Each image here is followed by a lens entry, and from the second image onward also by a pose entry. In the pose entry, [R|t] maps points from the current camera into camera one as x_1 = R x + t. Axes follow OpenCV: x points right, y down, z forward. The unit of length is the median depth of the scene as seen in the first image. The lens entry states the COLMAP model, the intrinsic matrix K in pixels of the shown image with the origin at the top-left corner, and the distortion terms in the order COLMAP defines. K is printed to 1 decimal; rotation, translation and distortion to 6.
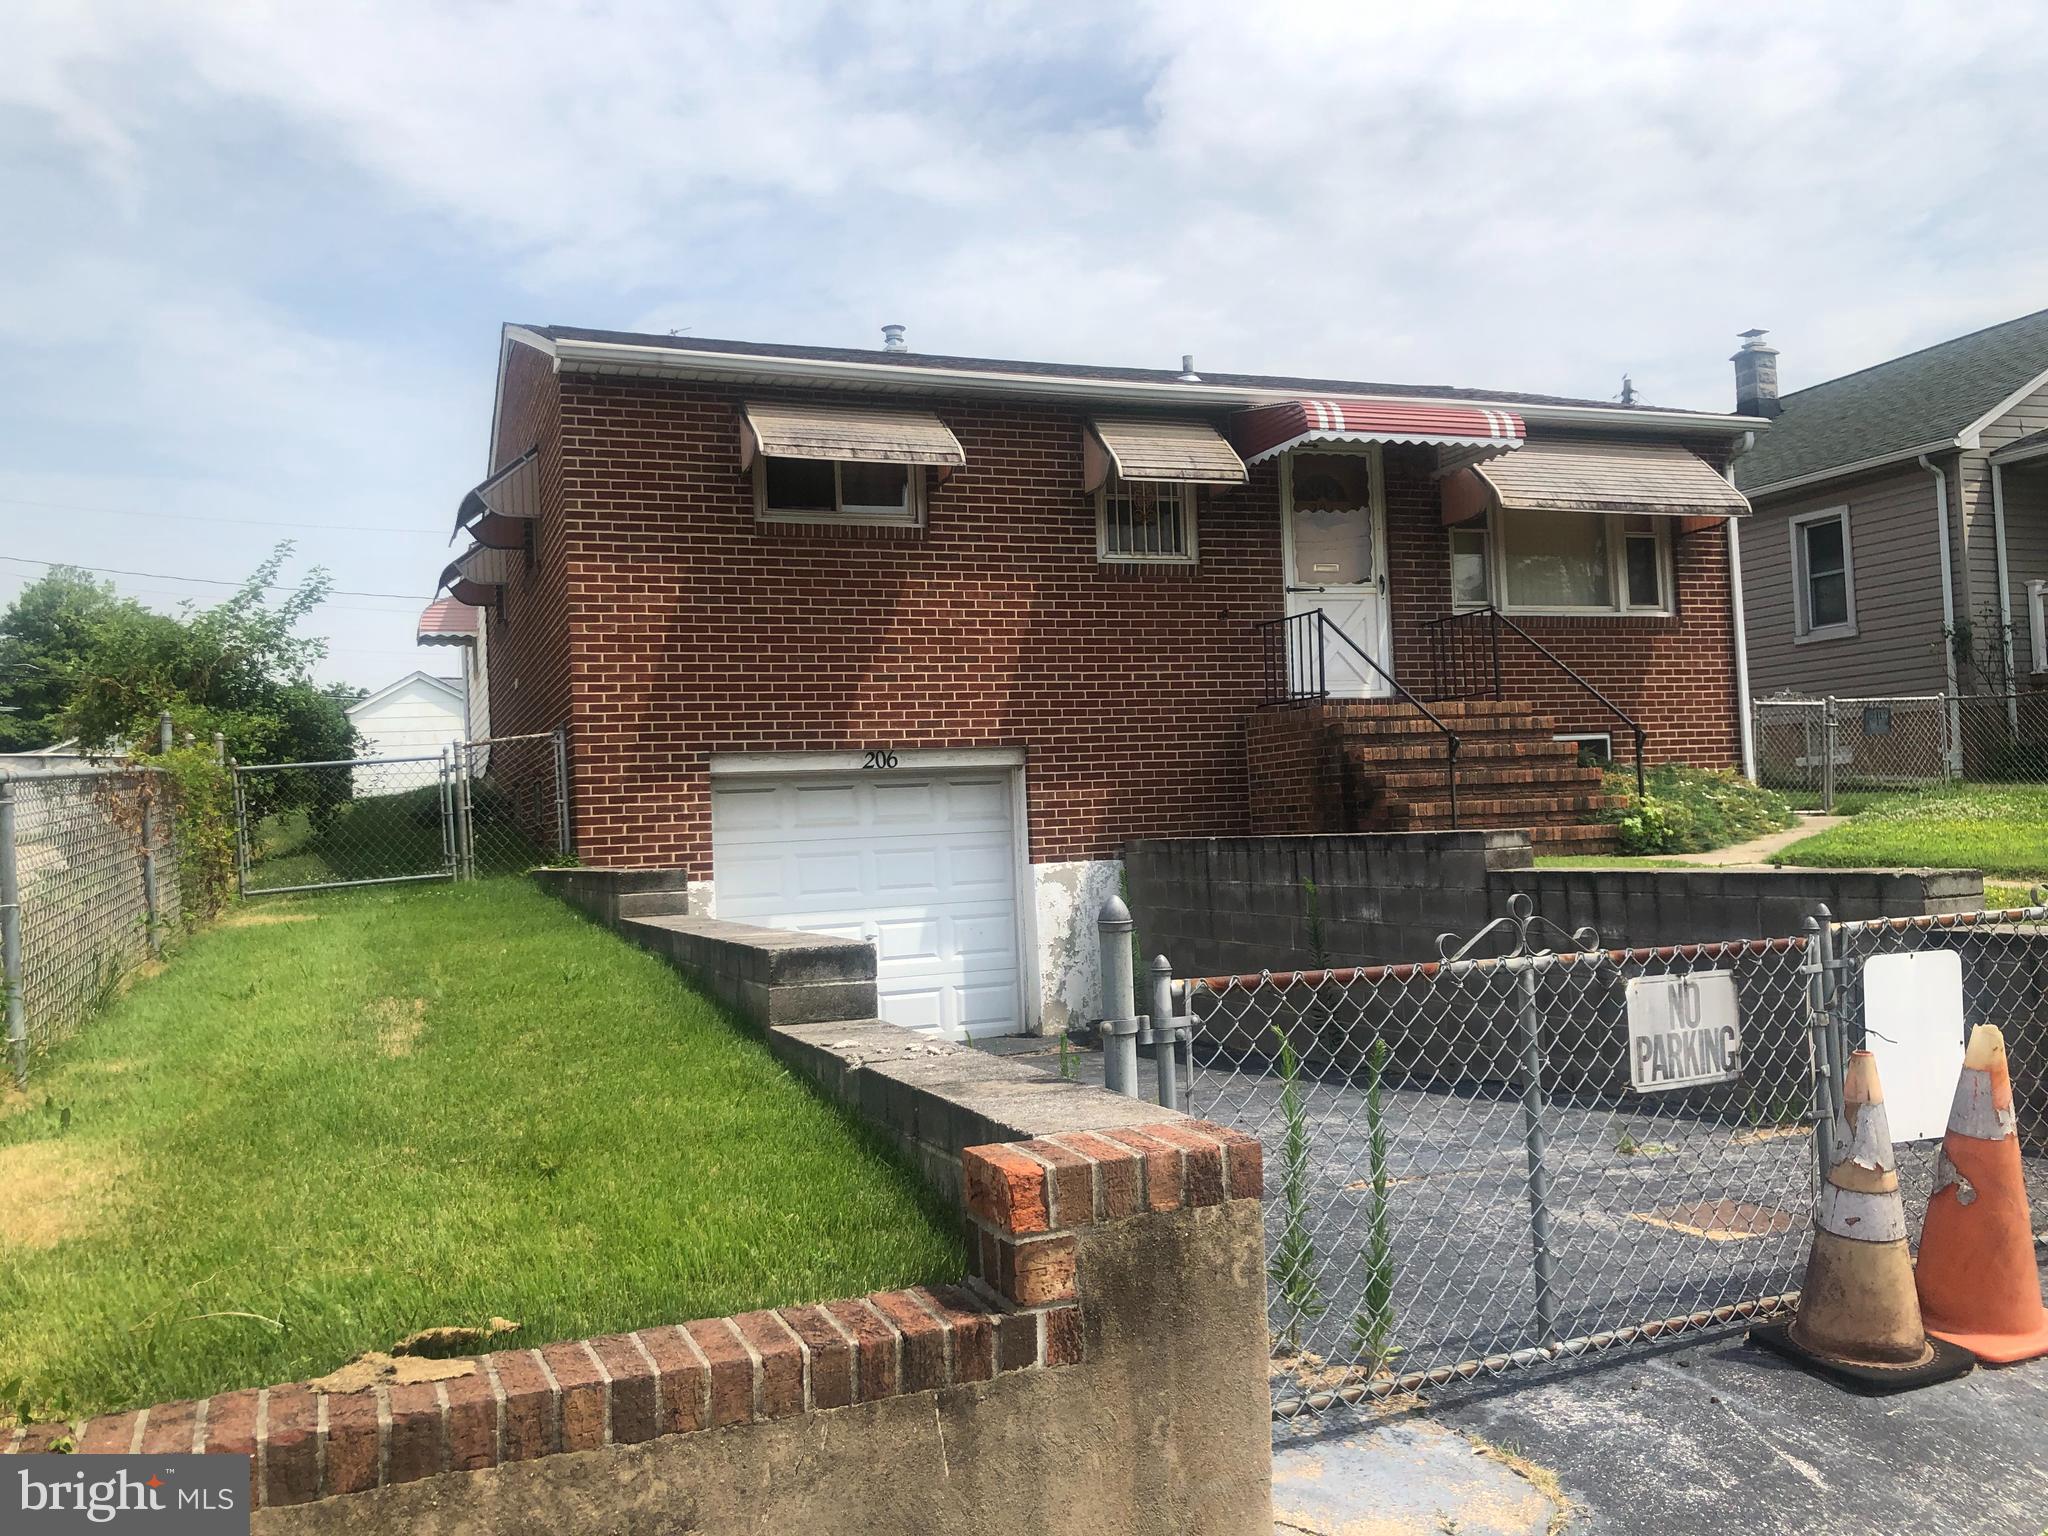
lens RADIAL K [[1709.4, 0, 1024.0], [0, 1709.4, 786.7], [0, 0, 1]] dist [0.076726, -0.014179]
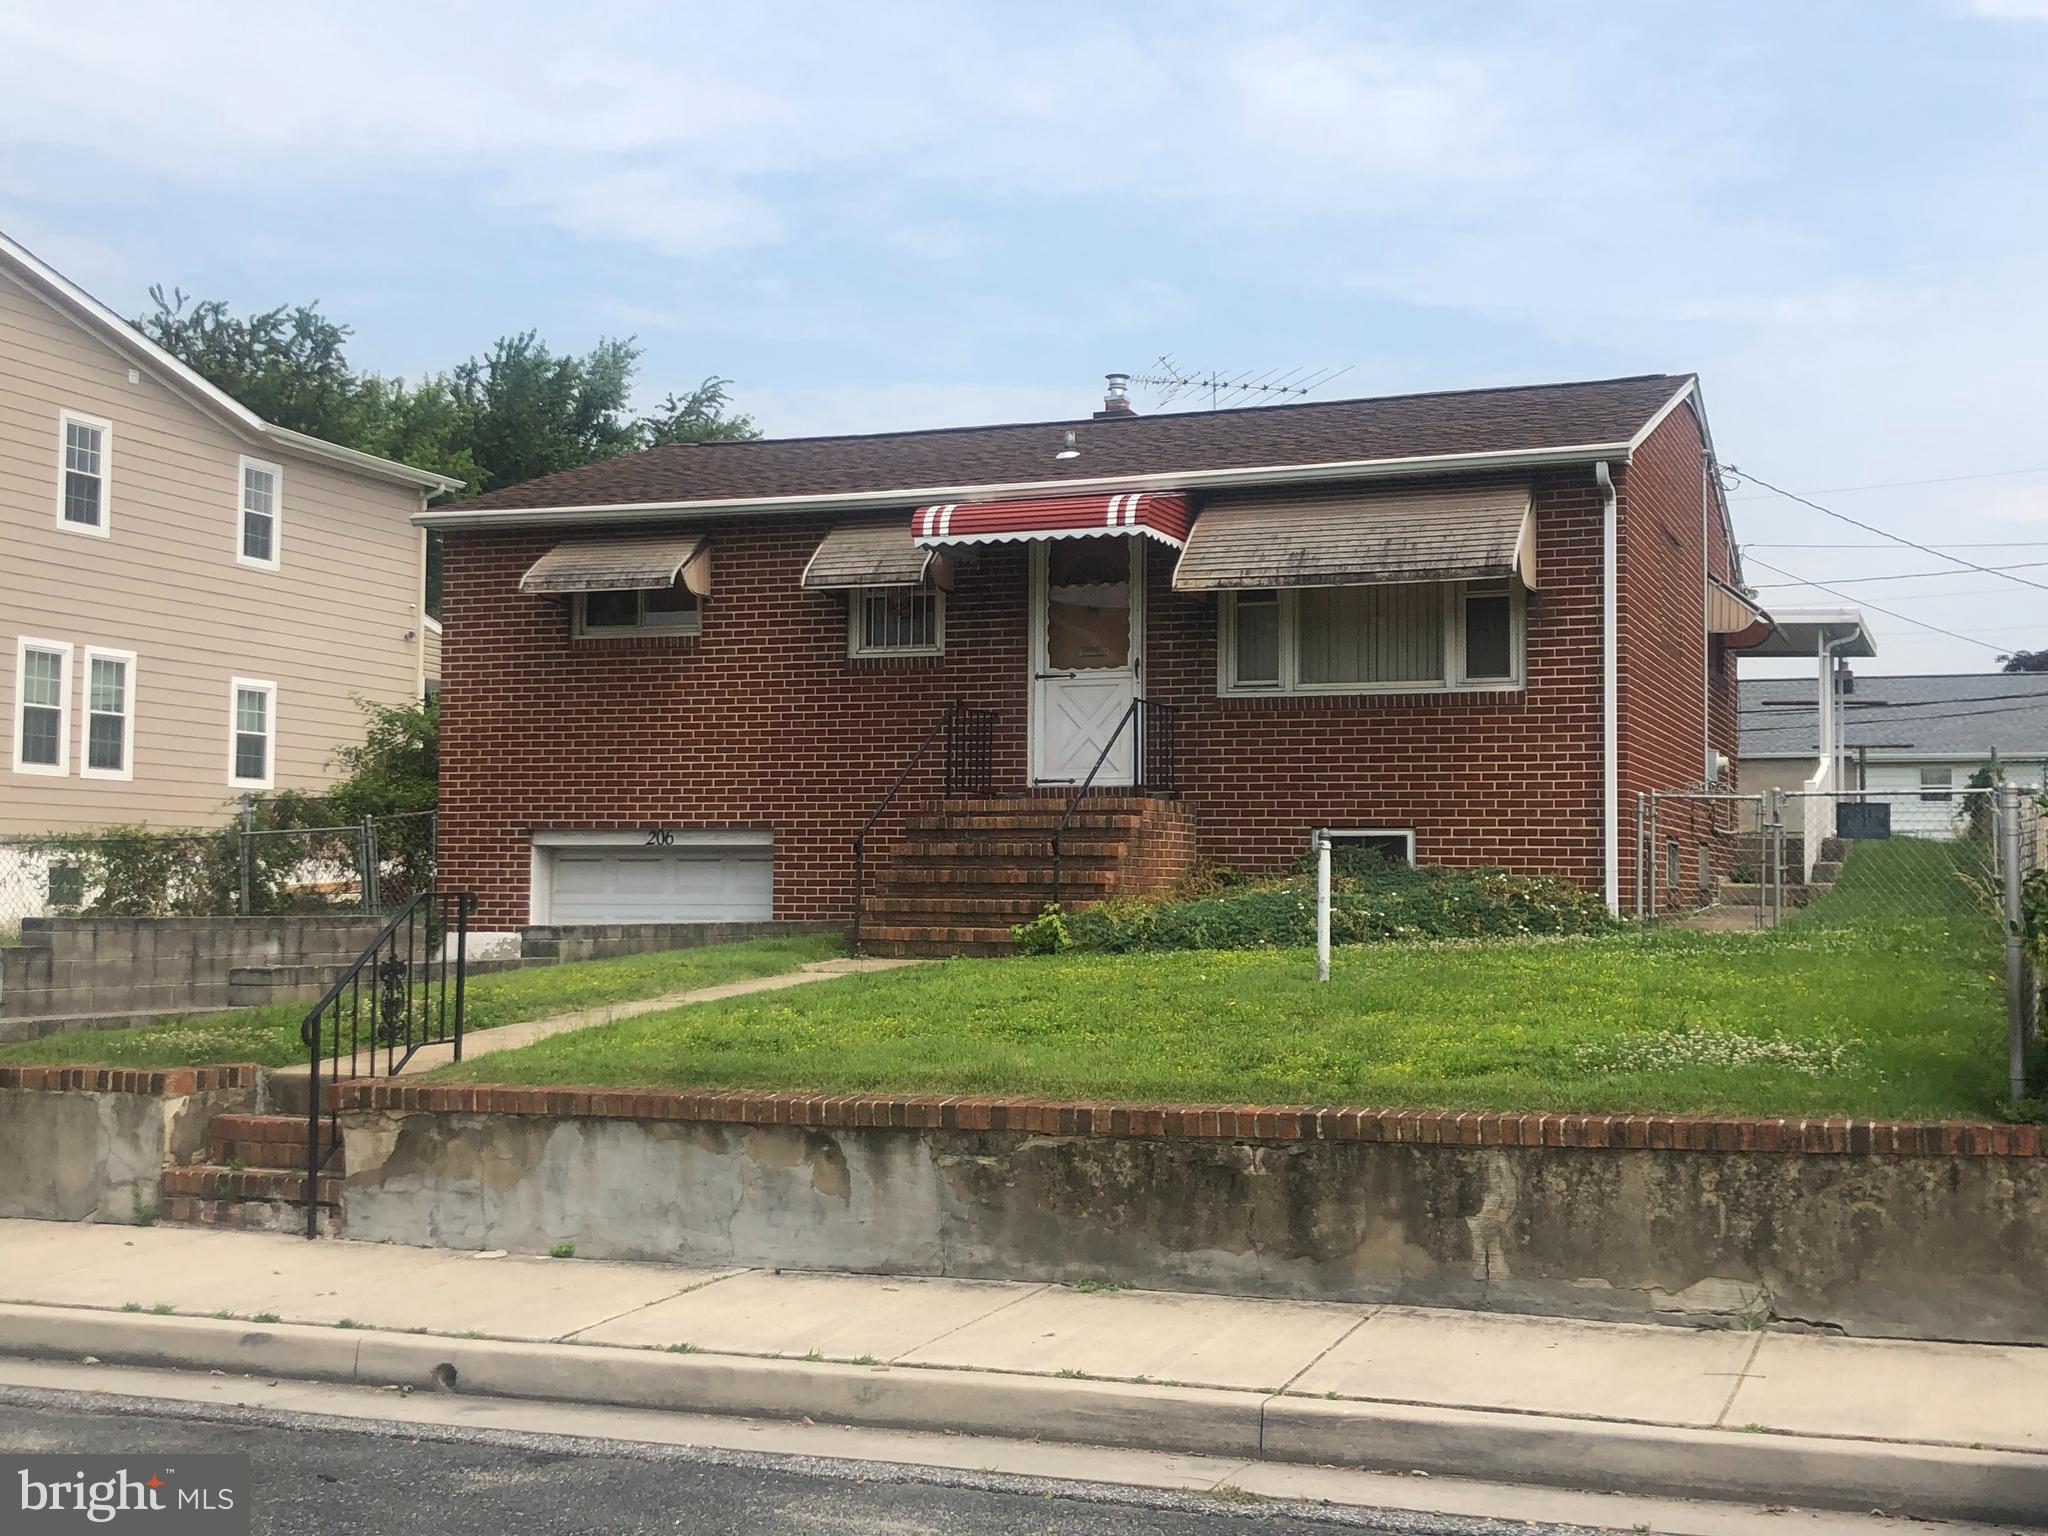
lens RADIAL K [[2389.3, 0, 1029.0], [0, 2389.3, 759.3], [0, 0, 1]] dist [0.127892, 0.000000]
pose [[0.724214, 0.011088, -0.689486, 1.187310], [-0.021973, 0.999734, -0.007001, -0.061398], [0.689225, 0.020220, 0.724265, -0.004292]]
